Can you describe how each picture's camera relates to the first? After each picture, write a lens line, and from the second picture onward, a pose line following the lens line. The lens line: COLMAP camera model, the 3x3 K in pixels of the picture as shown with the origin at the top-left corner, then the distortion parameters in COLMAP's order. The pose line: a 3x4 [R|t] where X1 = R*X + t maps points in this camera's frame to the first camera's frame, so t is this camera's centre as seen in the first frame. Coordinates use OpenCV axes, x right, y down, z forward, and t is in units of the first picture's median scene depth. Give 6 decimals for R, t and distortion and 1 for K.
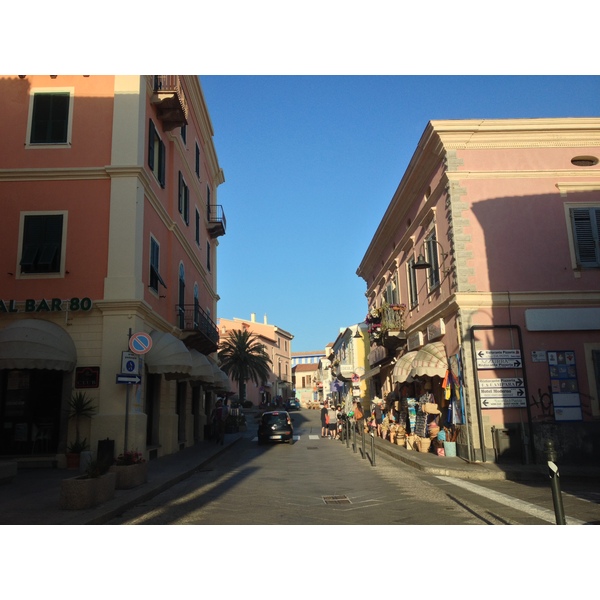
lens RADIAL K [[522.9, 0, 304.3], [0, 522.9, 295.7], [0, 0, 1]] dist [0.031696, -0.023350]
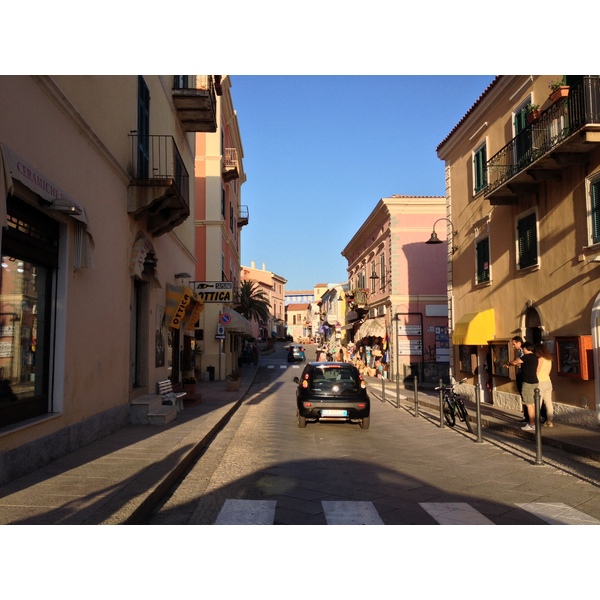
lens RADIAL K [[522.9, 0, 295.9], [0, 522.9, 302.2], [0, 0, 1]] dist [0.031696, -0.023350]
pose [[0.999695, 0.022392, 0.010398, -0.061478], [-0.023647, 0.989497, 0.142604, -0.209746], [-0.007095, -0.142806, 0.989725, -0.758668]]
